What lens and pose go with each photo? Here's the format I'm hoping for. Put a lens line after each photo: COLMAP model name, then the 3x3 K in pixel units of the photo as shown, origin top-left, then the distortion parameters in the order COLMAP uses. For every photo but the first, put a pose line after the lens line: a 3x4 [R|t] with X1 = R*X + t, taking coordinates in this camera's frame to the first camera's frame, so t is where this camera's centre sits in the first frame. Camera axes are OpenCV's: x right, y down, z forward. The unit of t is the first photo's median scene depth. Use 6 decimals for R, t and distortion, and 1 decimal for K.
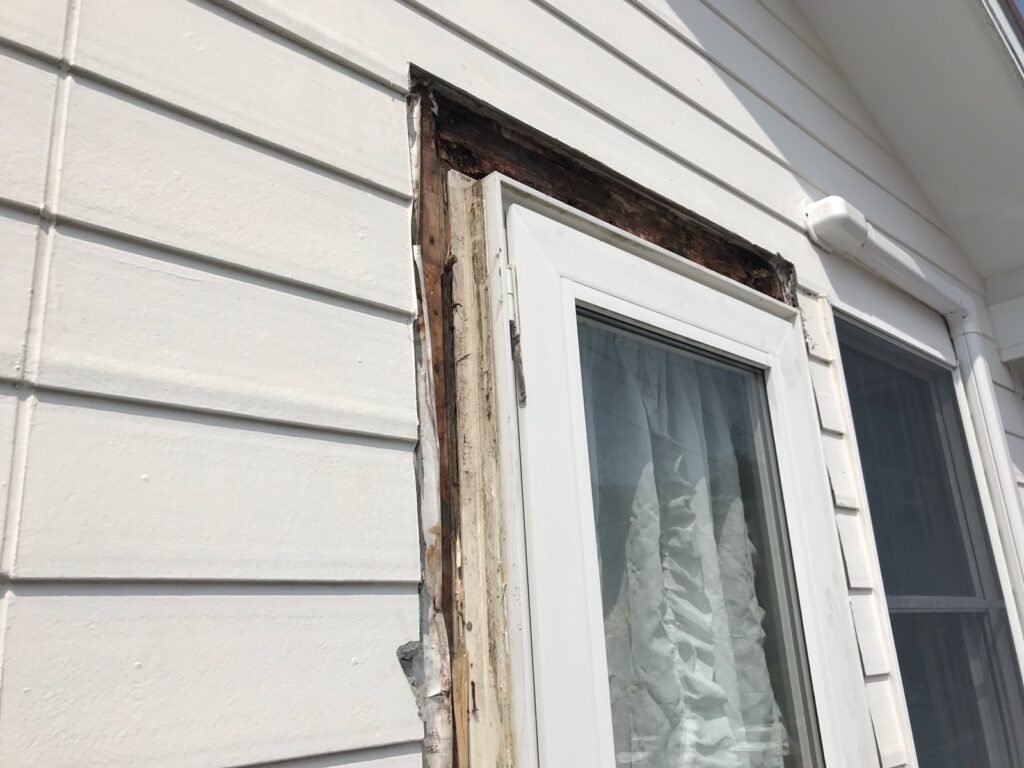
lens RADIAL K [[845.1, 0, 508.0], [0, 845.1, 385.6], [0, 0, 1]] dist [0.006499, 0.010540]
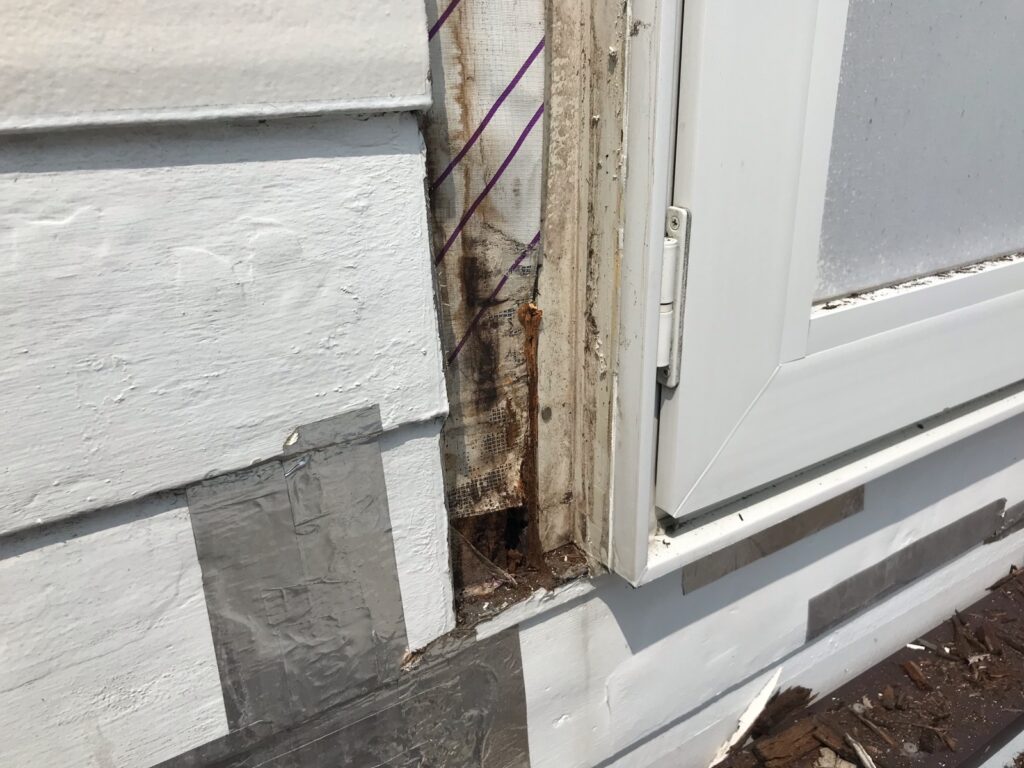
lens RADIAL K [[845.1, 0, 514.8], [0, 845.1, 382.5], [0, 0, 1]] dist [0.006499, 0.010540]
pose [[0.991286, 0.090247, -0.095956, -0.029434], [-0.009542, 0.775725, 0.630999, -0.351517], [0.131381, -0.624585, 0.769826, 0.635650]]
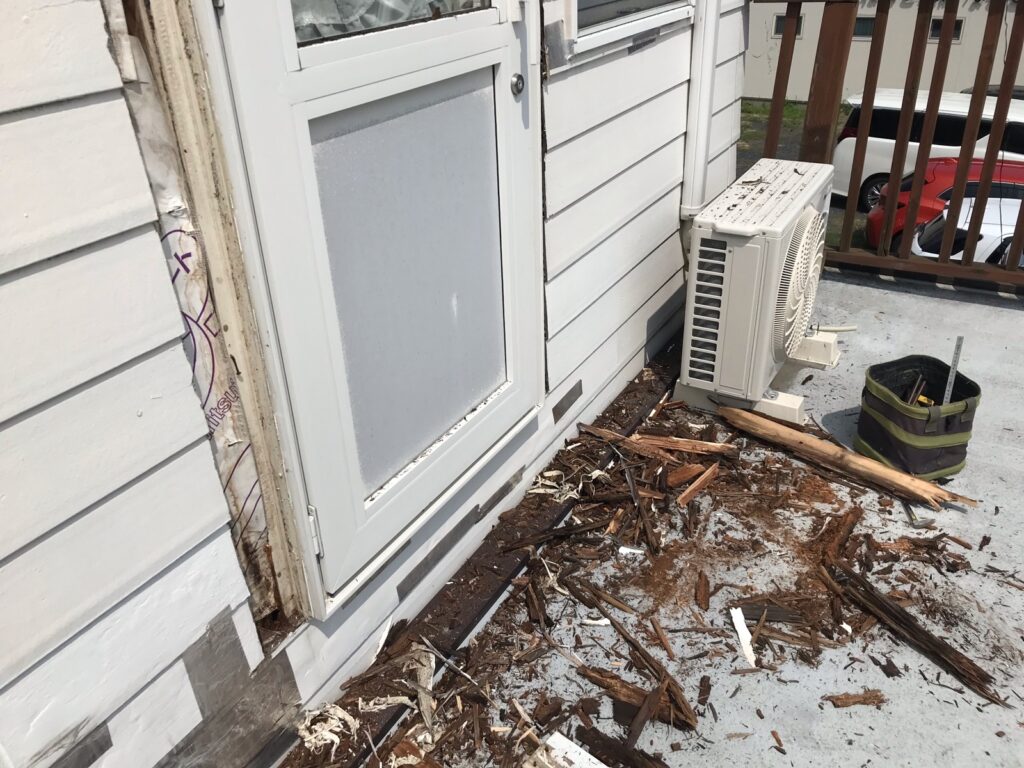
lens RADIAL K [[845.1, 0, 515.8], [0, 845.1, 387.6], [0, 0, 1]] dist [0.006499, 0.010540]
pose [[0.944877, -0.131286, 0.299953, -0.074941], [-0.124231, 0.703846, 0.699405, -1.462927], [-0.302943, -0.698115, 0.648738, 0.111013]]
